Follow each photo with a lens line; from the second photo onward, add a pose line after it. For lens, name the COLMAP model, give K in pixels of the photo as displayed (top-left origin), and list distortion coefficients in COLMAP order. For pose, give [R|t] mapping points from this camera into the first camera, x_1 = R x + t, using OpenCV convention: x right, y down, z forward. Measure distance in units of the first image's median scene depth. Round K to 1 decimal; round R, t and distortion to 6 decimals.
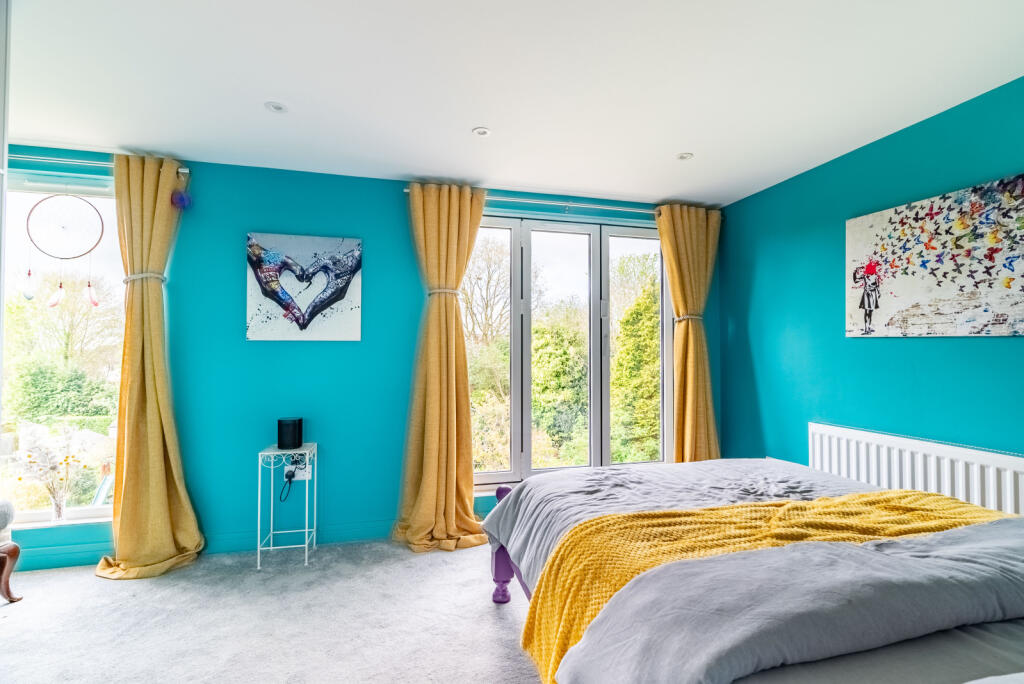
lens RADIAL K [[471.7, 0, 516.6], [0, 471.7, 341.3], [0, 0, 1]] dist [-0.004801, 0.000633]
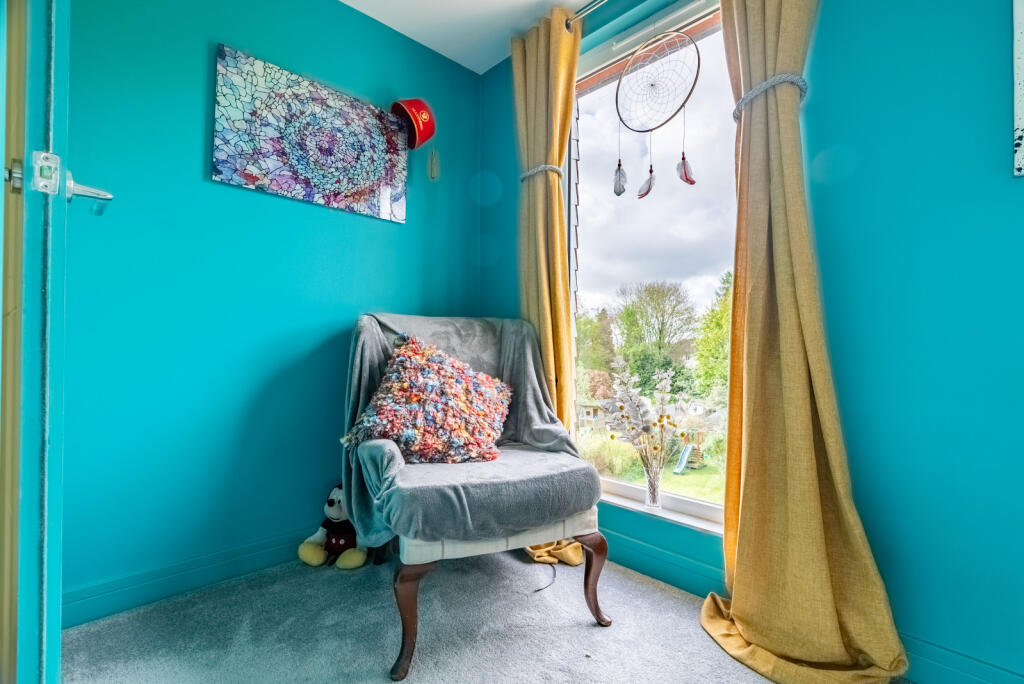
lens RADIAL K [[471.7, 0, 516.6], [0, 471.7, 341.3], [0, 0, 1]] dist [-0.004801, 0.000633]
pose [[0.489627, -0.003506, -0.871925, -0.480478], [0.016705, 0.999846, 0.005360, 0.135163], [0.871772, -0.017189, 0.489611, 0.501967]]
